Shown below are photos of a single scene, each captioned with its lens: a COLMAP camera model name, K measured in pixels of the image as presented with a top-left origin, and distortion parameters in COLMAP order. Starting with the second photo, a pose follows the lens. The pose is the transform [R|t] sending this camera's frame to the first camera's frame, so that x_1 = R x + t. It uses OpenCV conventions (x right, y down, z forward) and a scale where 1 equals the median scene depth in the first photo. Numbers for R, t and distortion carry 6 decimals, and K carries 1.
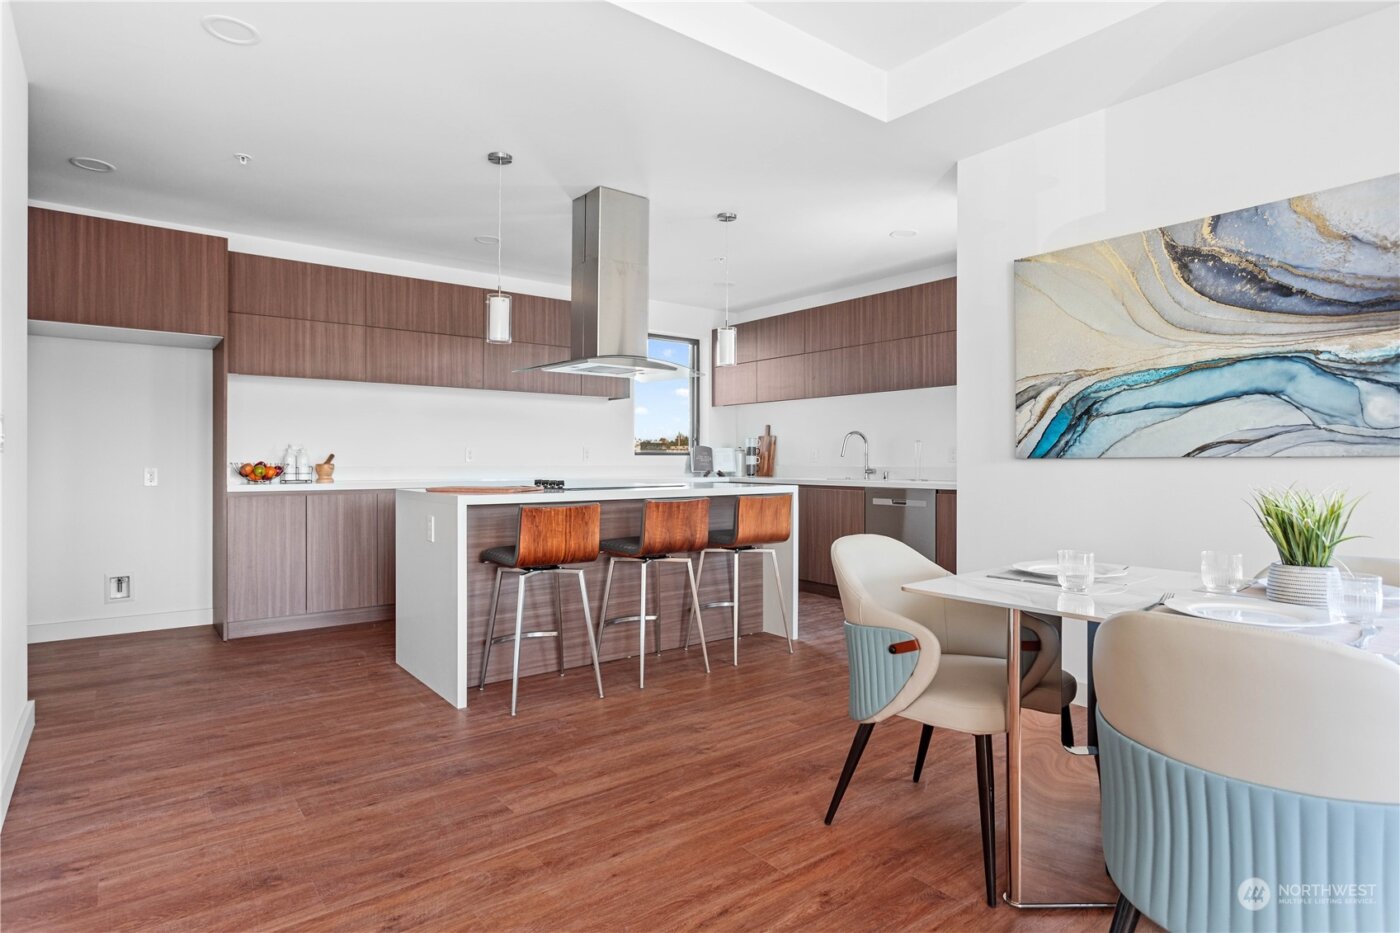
lens RADIAL K [[760.0, 0, 700.0], [0, 760.0, 466.5], [0, 0, 1]] dist [0.002237, 0.000310]
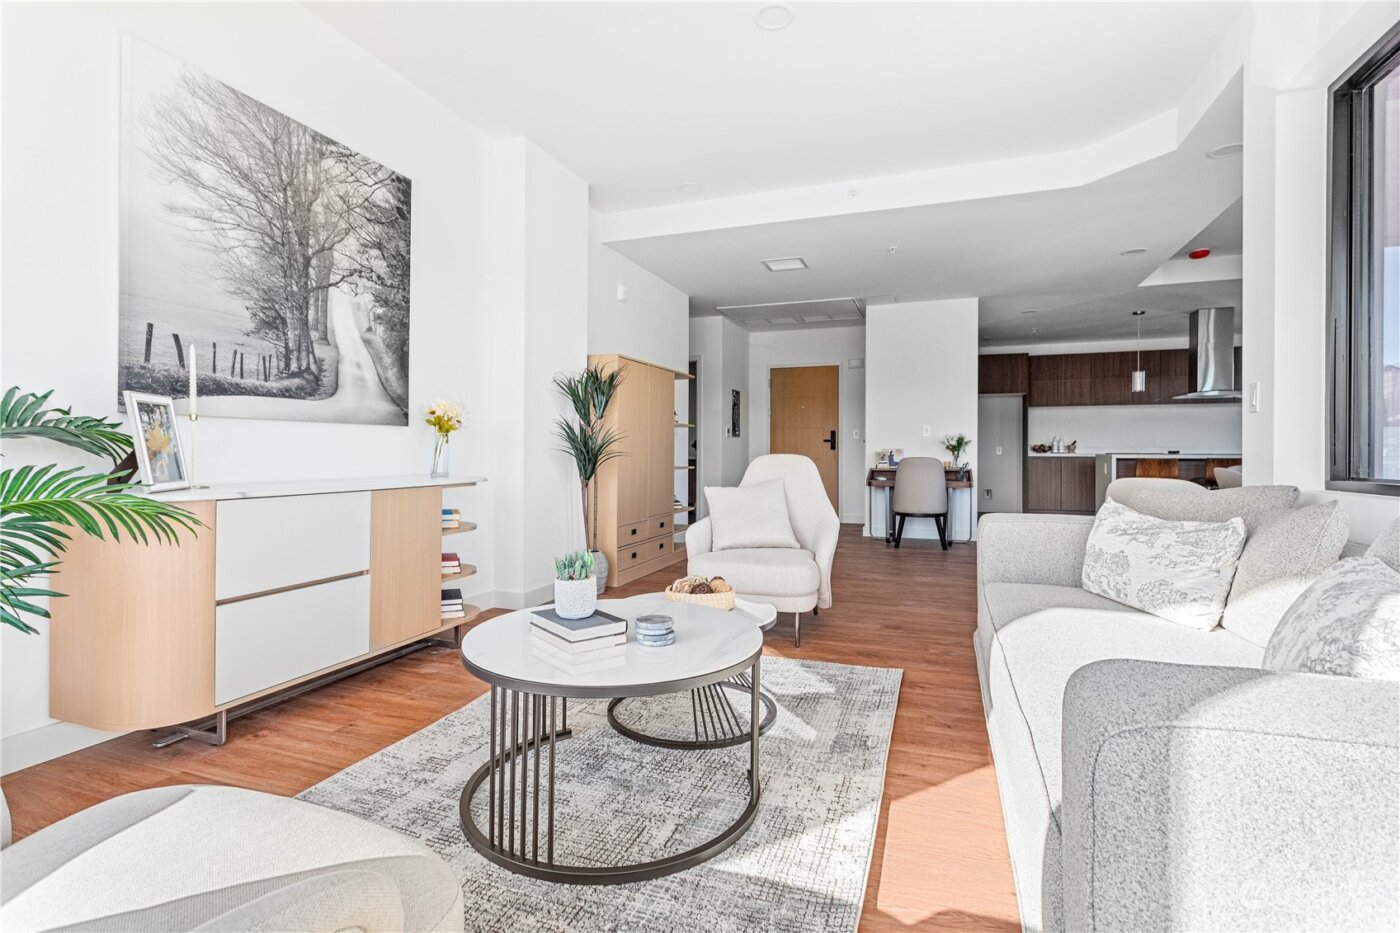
lens RADIAL K [[675.0, 0, 699.8], [0, 675.0, 451.1], [0, 0, 1]] dist [-0.000661, -0.000056]
pose [[0.540111, -0.001356, -0.841592, 0.696933], [-0.005196, 0.999974, -0.004946, 0.037416], [0.841578, 0.007044, 0.540090, -1.167066]]
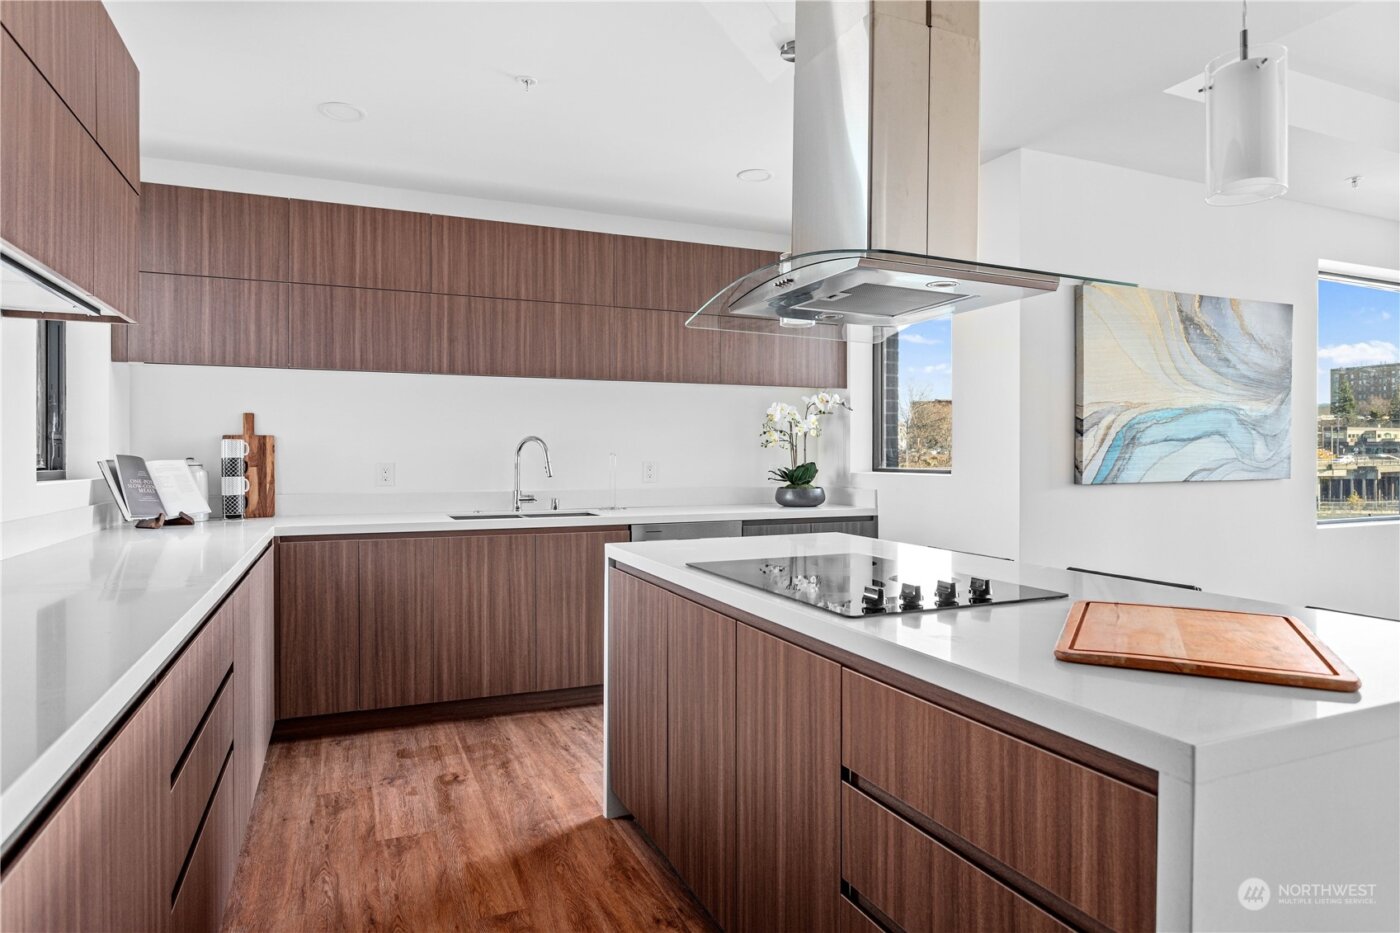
lens RADIAL K [[791.1, 0, 700.0], [0, 791.1, 466.5], [0, 0, 1]] dist [-0.004751, -0.000350]
pose [[0.242625, -0.015843, 0.969991, -0.570463], [0.007046, 0.999869, 0.014568, -0.042827], [-0.970095, 0.003300, 0.242705, 1.017554]]
